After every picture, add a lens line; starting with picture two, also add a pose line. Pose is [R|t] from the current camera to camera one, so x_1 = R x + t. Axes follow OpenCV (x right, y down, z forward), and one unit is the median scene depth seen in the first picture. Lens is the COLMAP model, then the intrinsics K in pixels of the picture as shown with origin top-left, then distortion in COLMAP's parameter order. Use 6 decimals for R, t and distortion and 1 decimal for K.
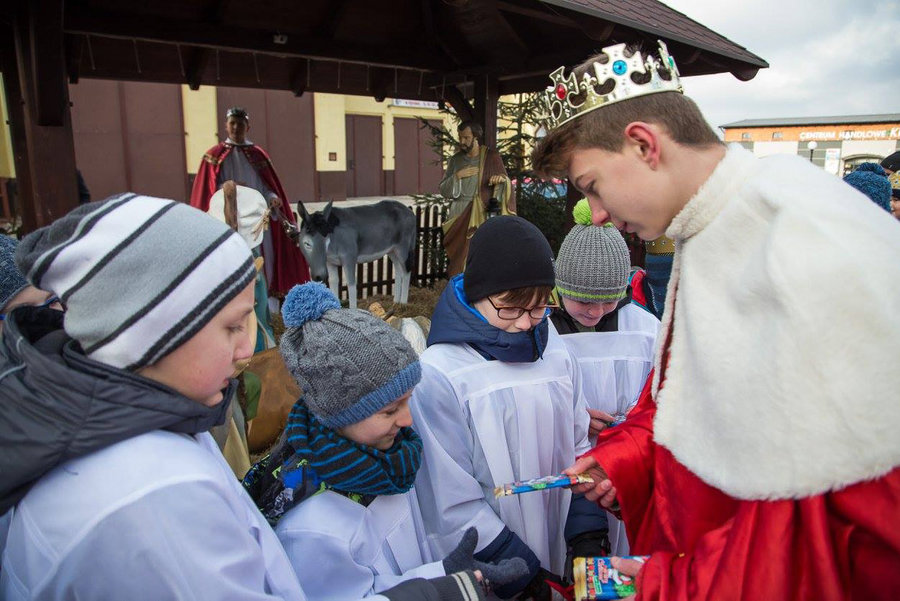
lens RADIAL K [[602.1, 0, 444.9], [0, 602.1, 297.0], [0, 0, 1]] dist [-0.131162, 0.066246]
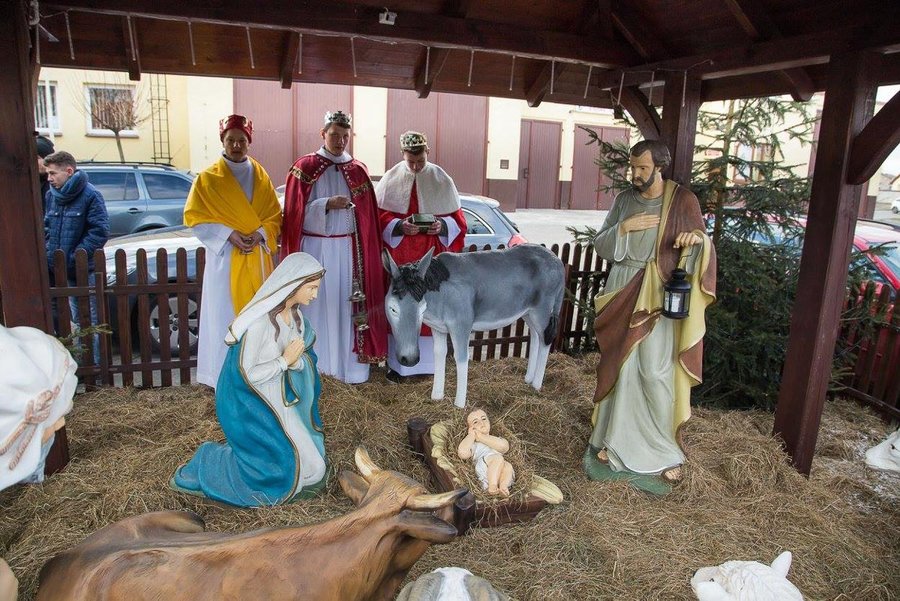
lens RADIAL K [[602.1, 0, 444.9], [0, 602.1, 297.0], [0, 0, 1]] dist [-0.131162, 0.066246]
pose [[0.954540, 0.093837, -0.282929, 0.018169], [-0.095609, 0.995390, 0.007569, -0.083616], [0.282335, 0.019826, 0.959111, 0.251264]]
